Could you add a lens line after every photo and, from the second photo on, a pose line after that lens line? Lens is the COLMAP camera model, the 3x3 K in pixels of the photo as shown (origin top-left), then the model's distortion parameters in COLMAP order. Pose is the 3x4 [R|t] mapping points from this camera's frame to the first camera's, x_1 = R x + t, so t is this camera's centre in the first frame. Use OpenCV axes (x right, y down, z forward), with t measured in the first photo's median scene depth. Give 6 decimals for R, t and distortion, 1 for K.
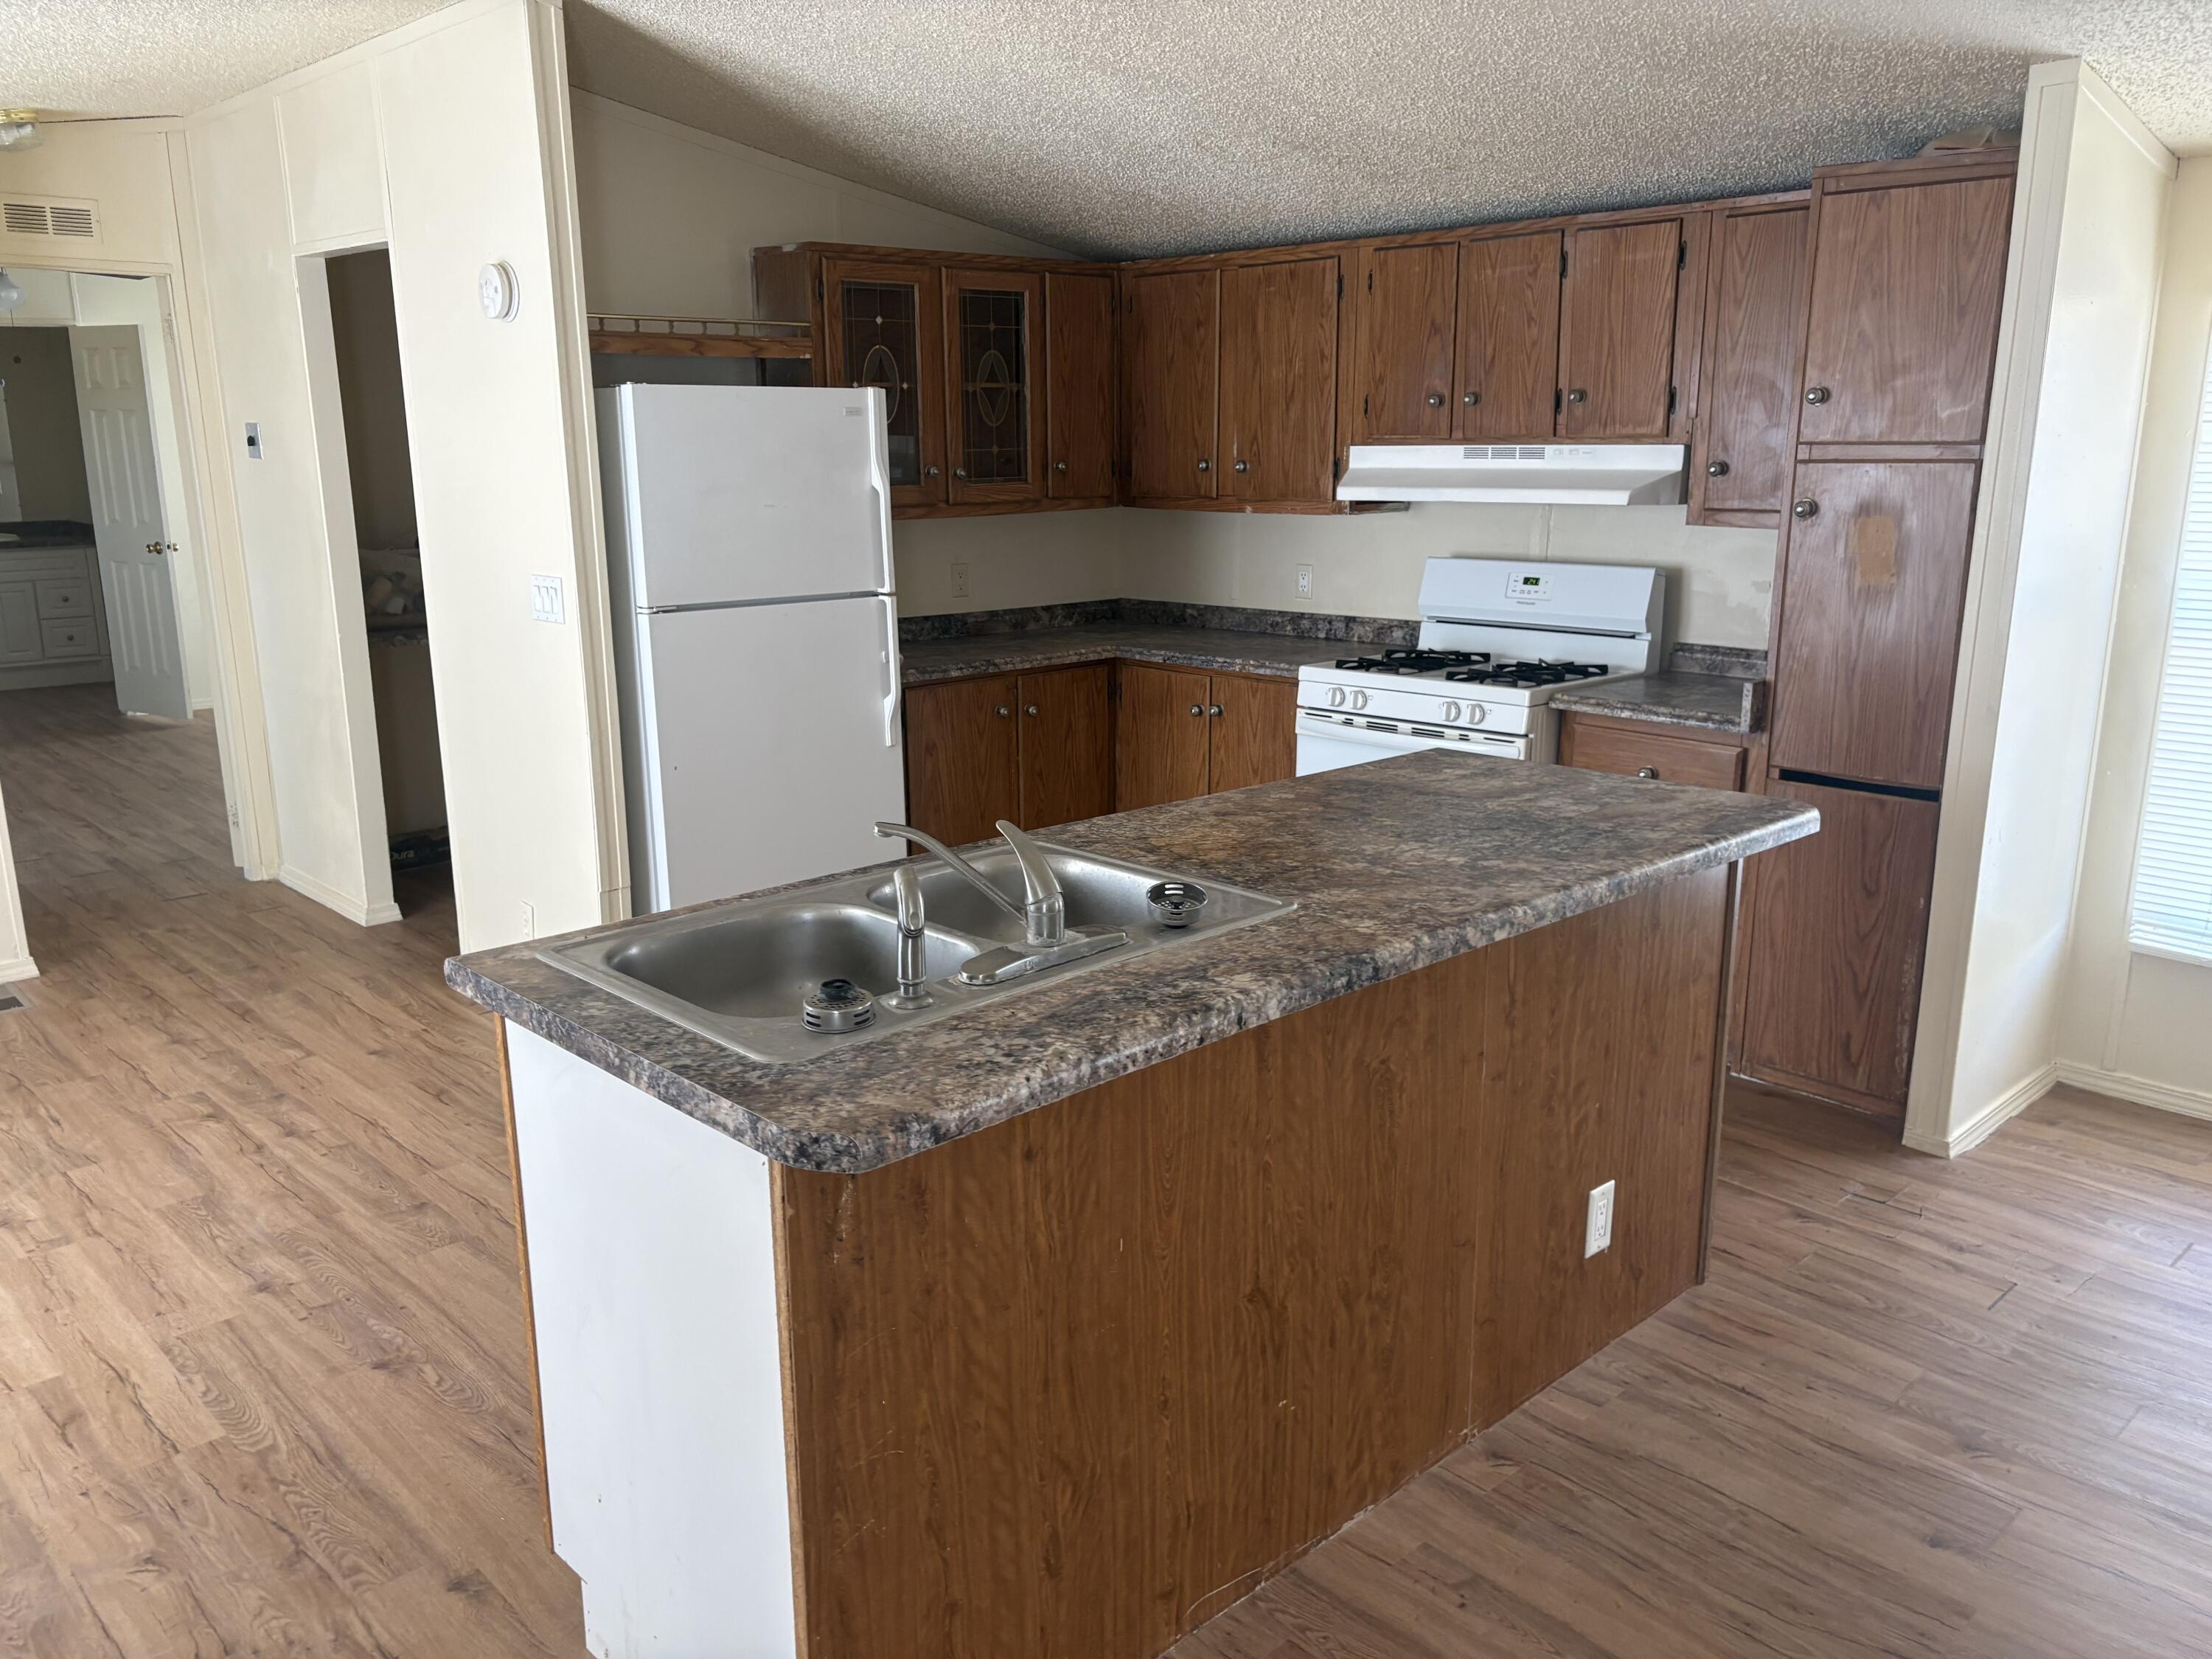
lens RADIAL K [[1681.3, 0, 1099.1], [0, 1681.3, 829.5], [0, 0, 1]] dist [0.043244, -0.042963]
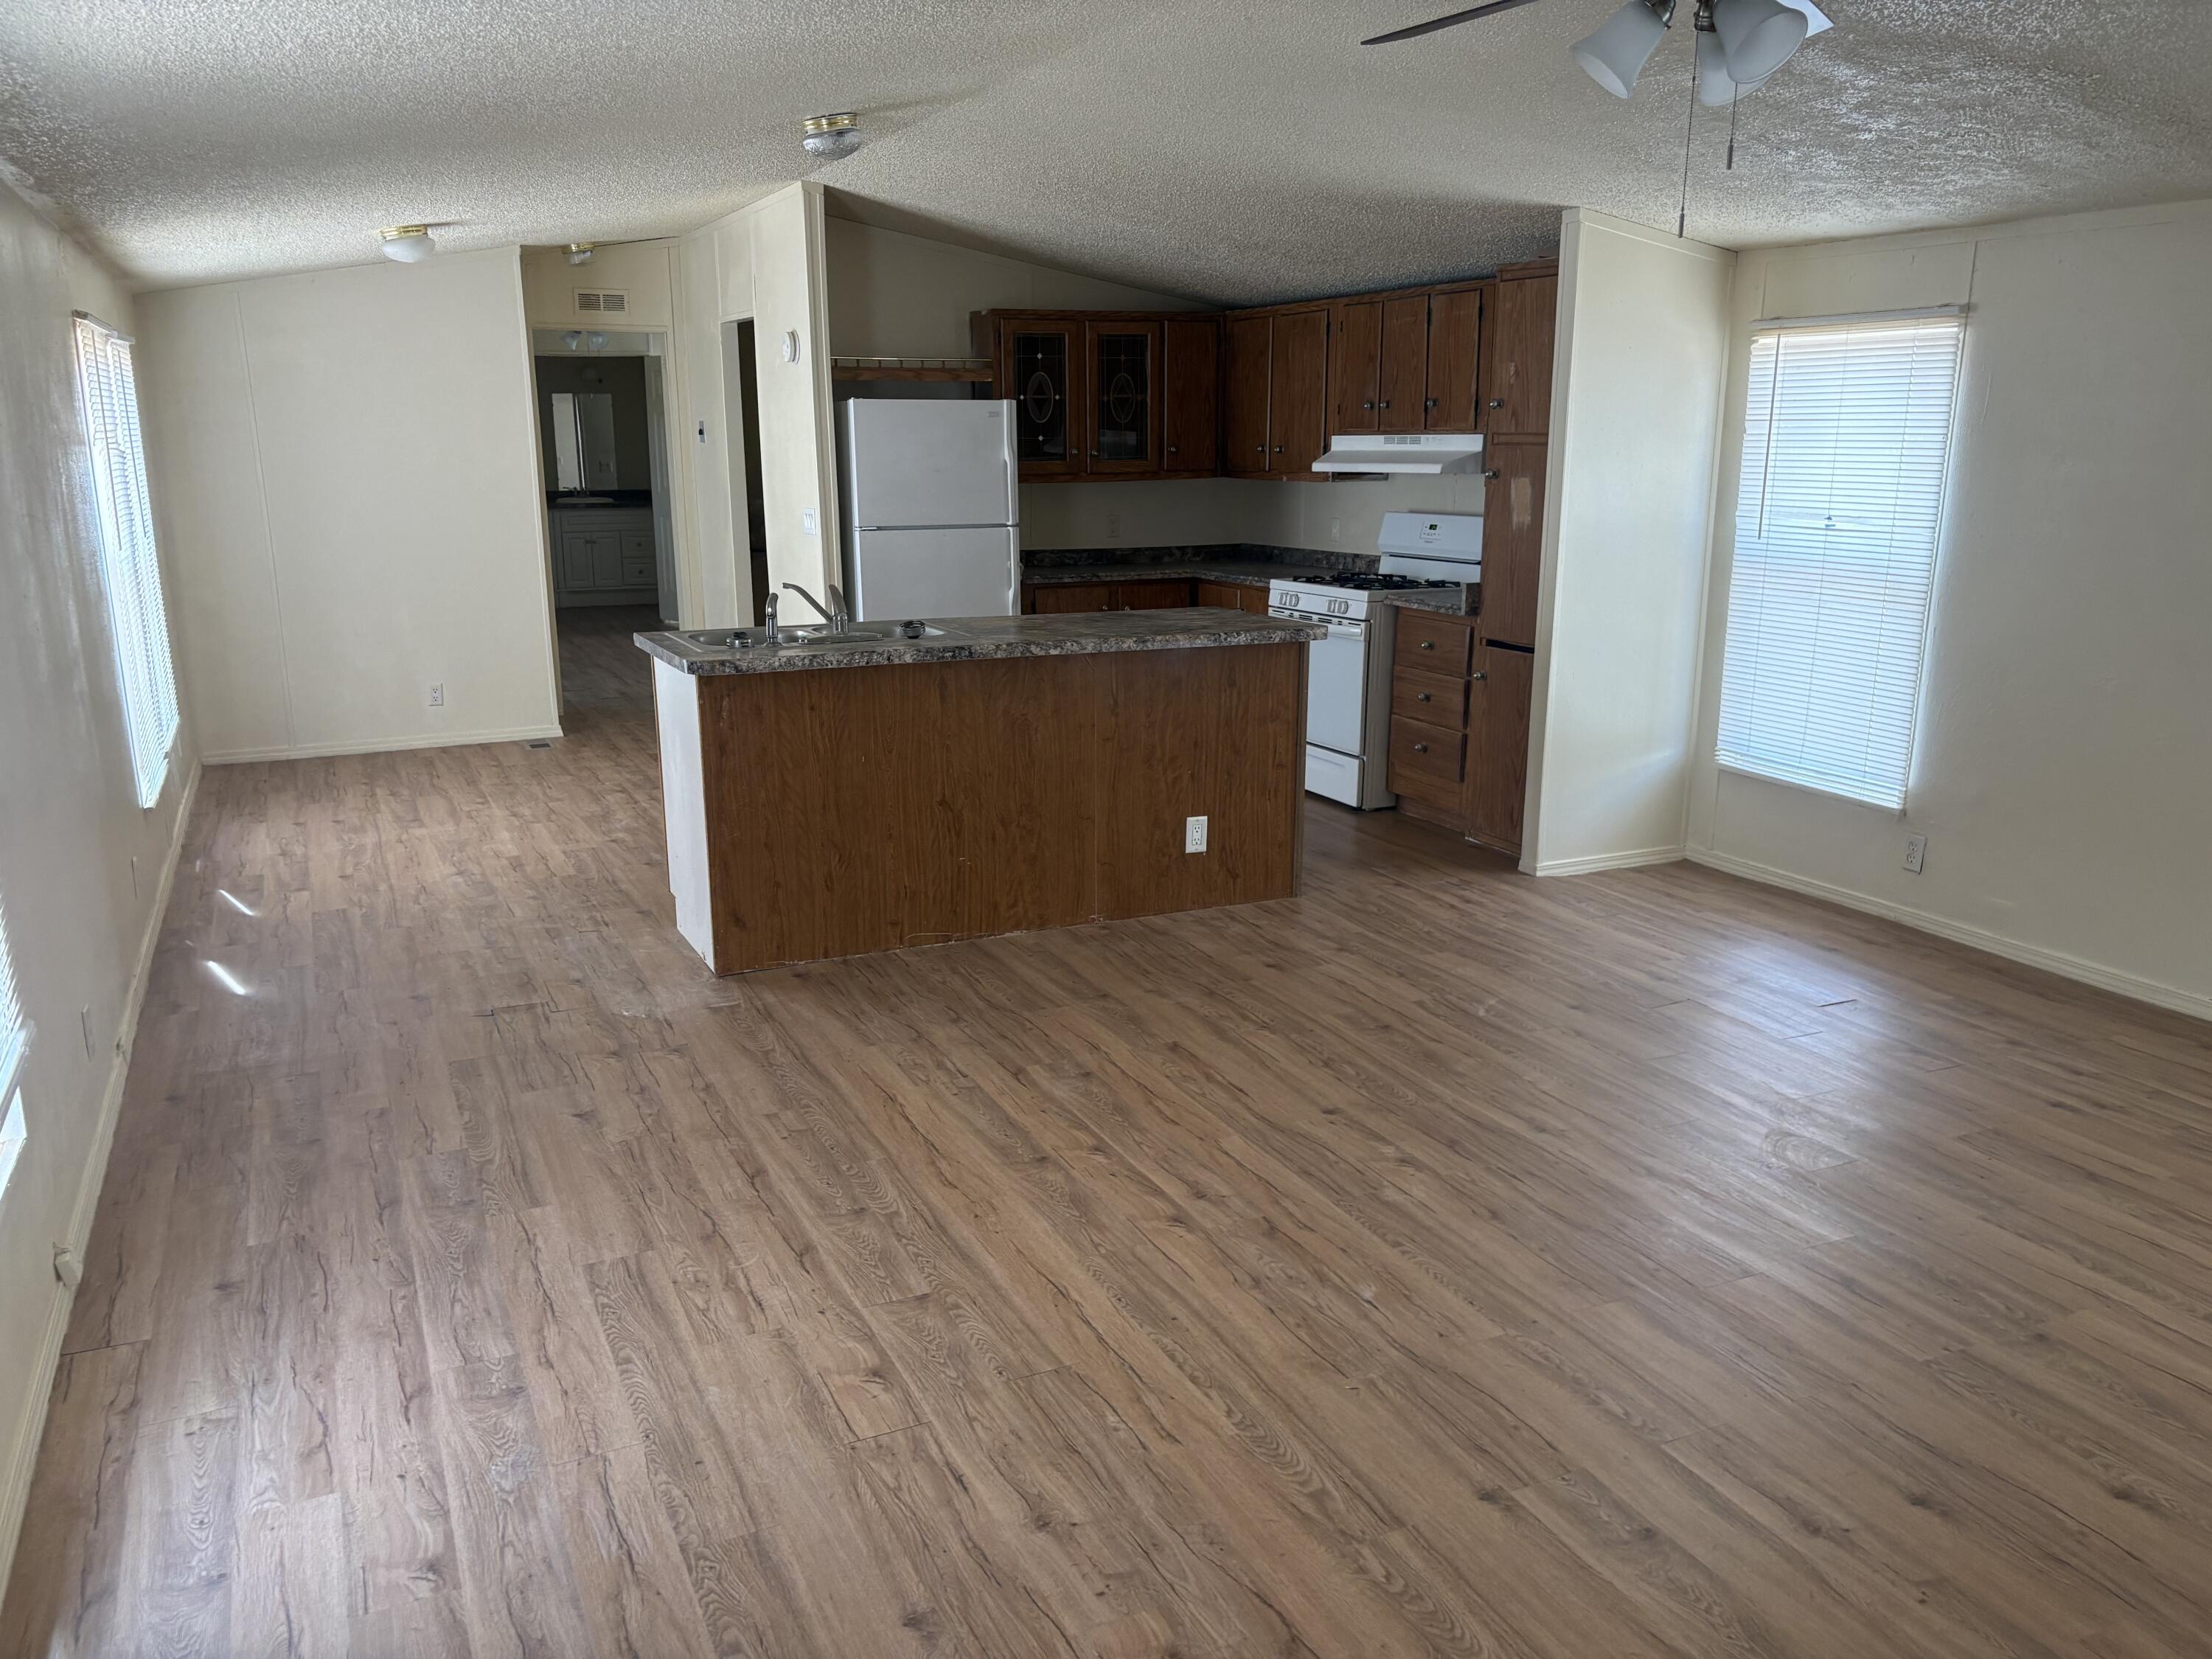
lens RADIAL K [[1681.3, 0, 1100.6], [0, 1681.3, 833.9], [0, 0, 1]] dist [0.043244, -0.042963]
pose [[0.950317, 0.073870, -0.302392, 0.508930], [-0.072219, 0.997250, 0.016654, 0.135254], [0.302791, 0.006011, 0.953038, -0.572711]]
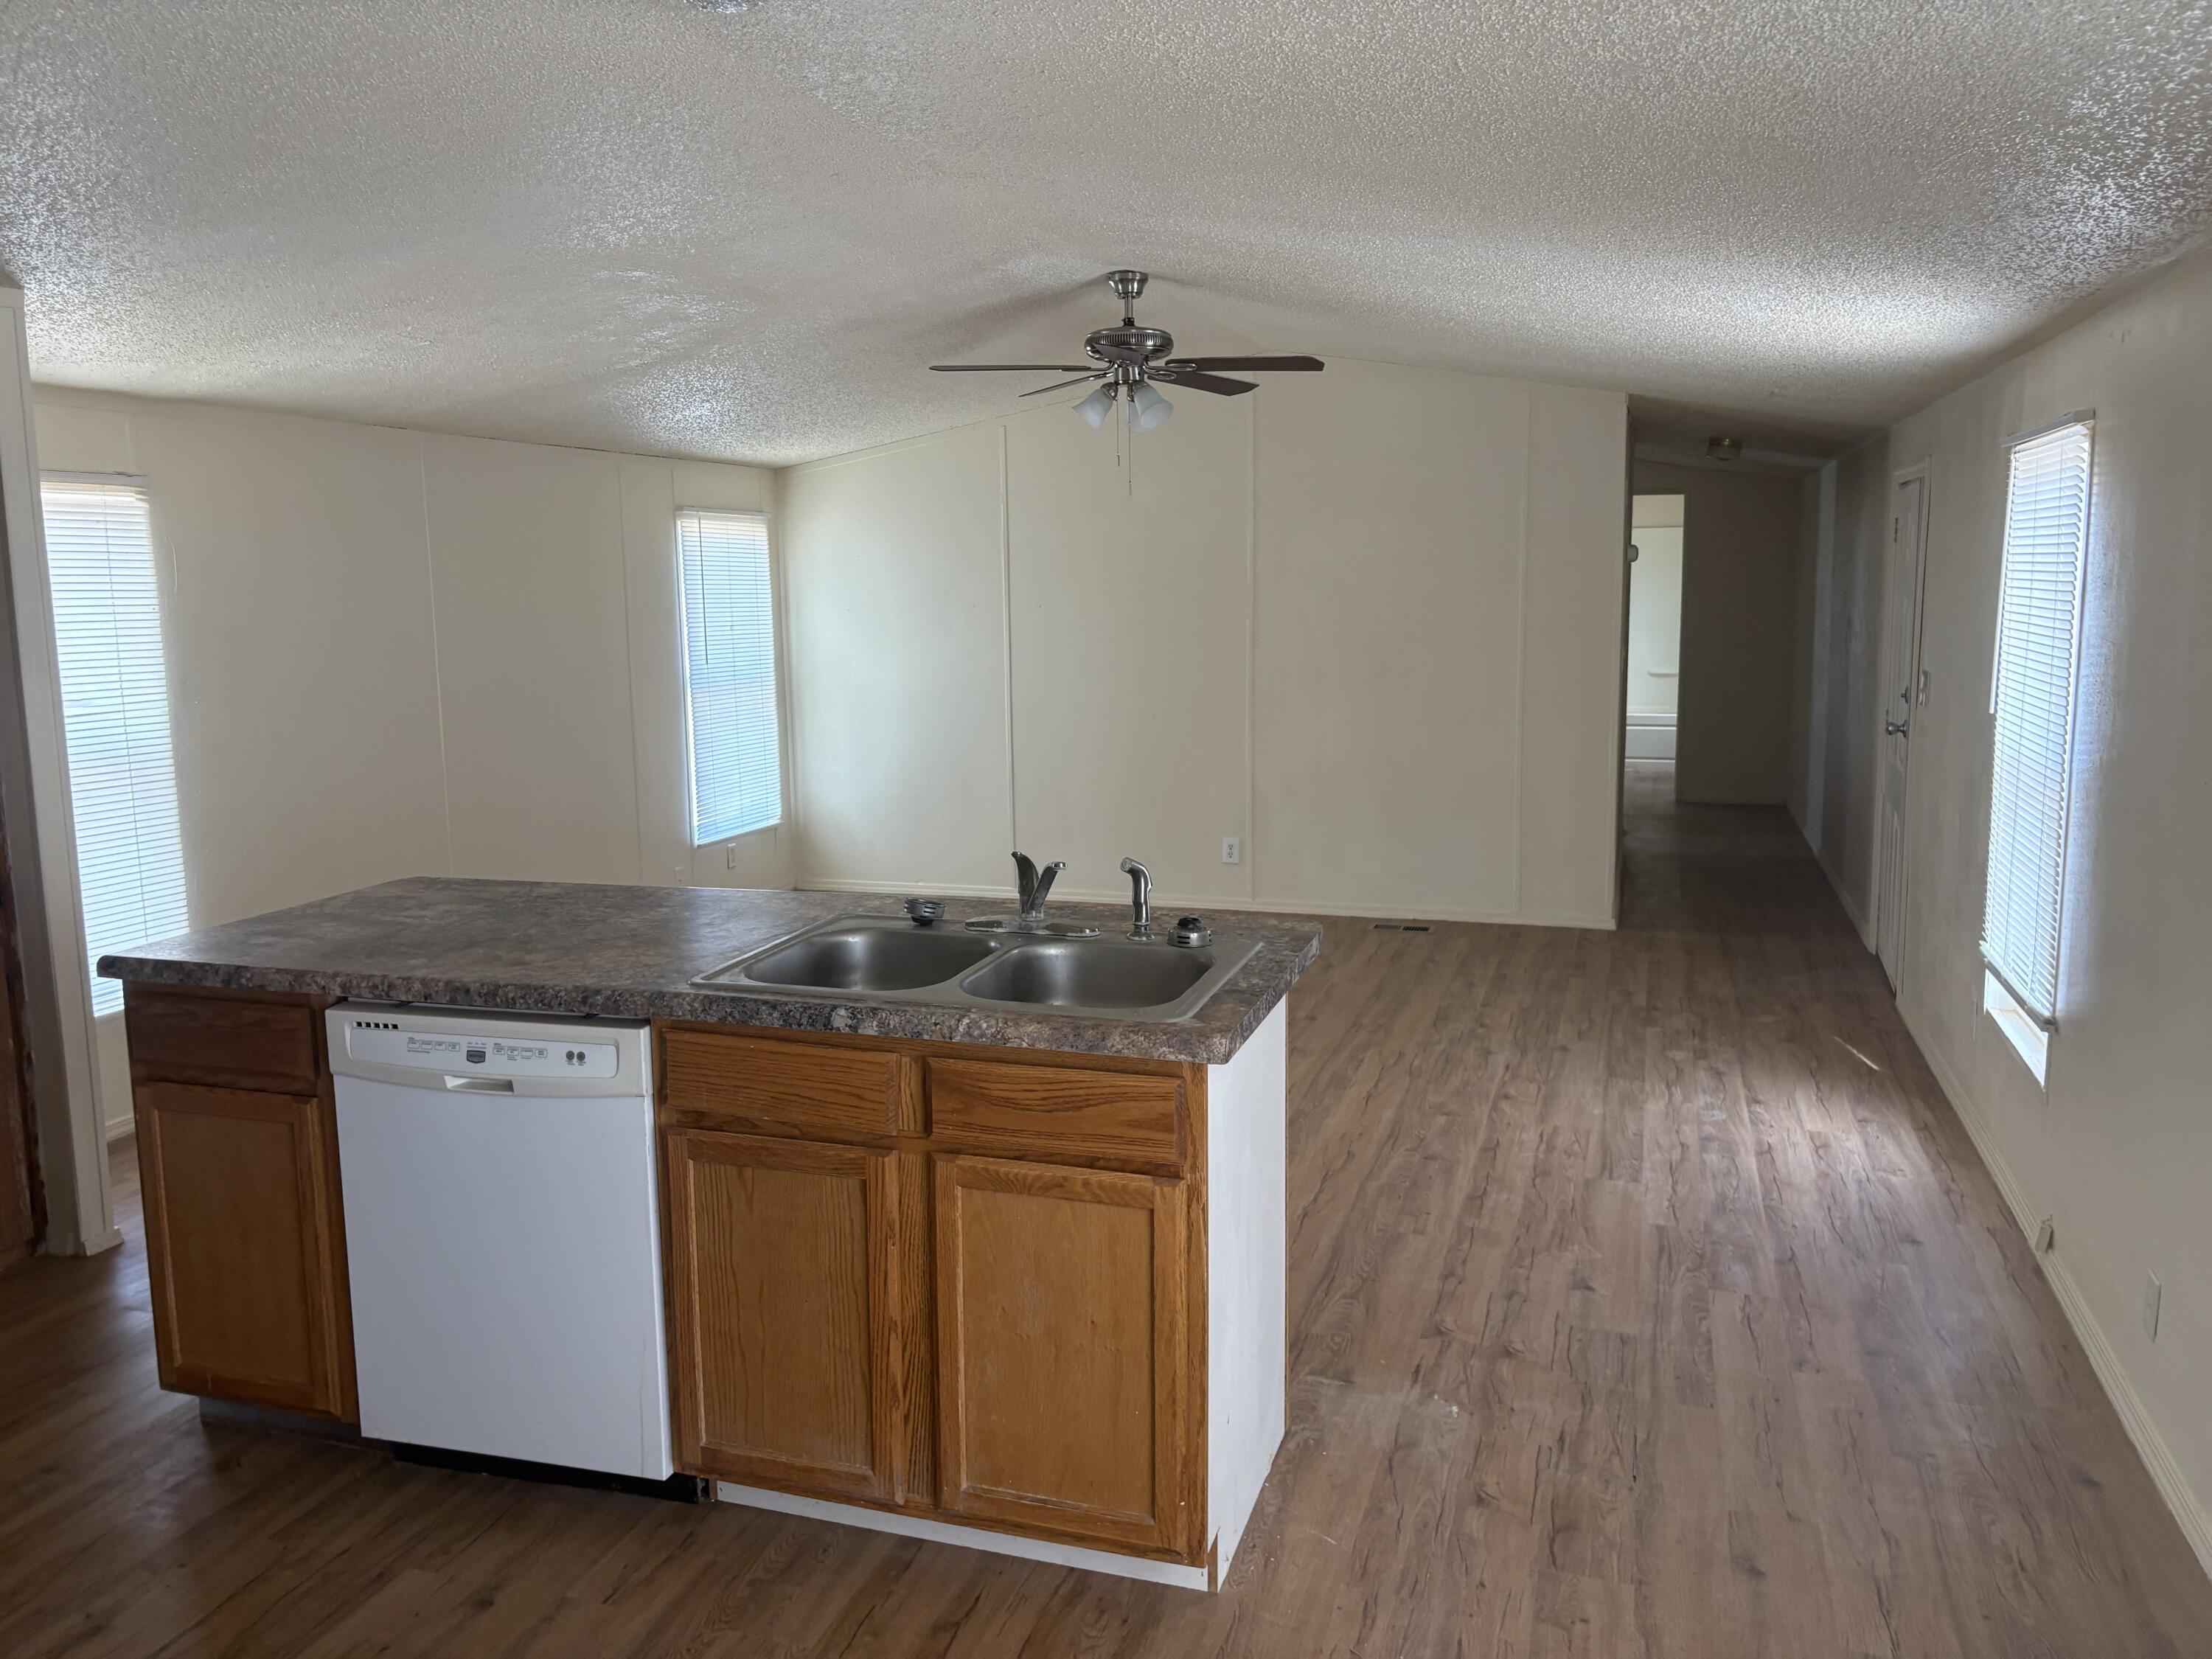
lens RADIAL K [[1681.3, 0, 1091.1], [0, 1681.3, 813.1], [0, 0, 1]] dist [0.043244, -0.042963]
pose [[-0.474029, -0.115515, 0.872899, -0.672846], [0.215920, 0.945838, 0.242423, -0.186036], [-0.853625, 0.303392, -0.423413, 0.770252]]
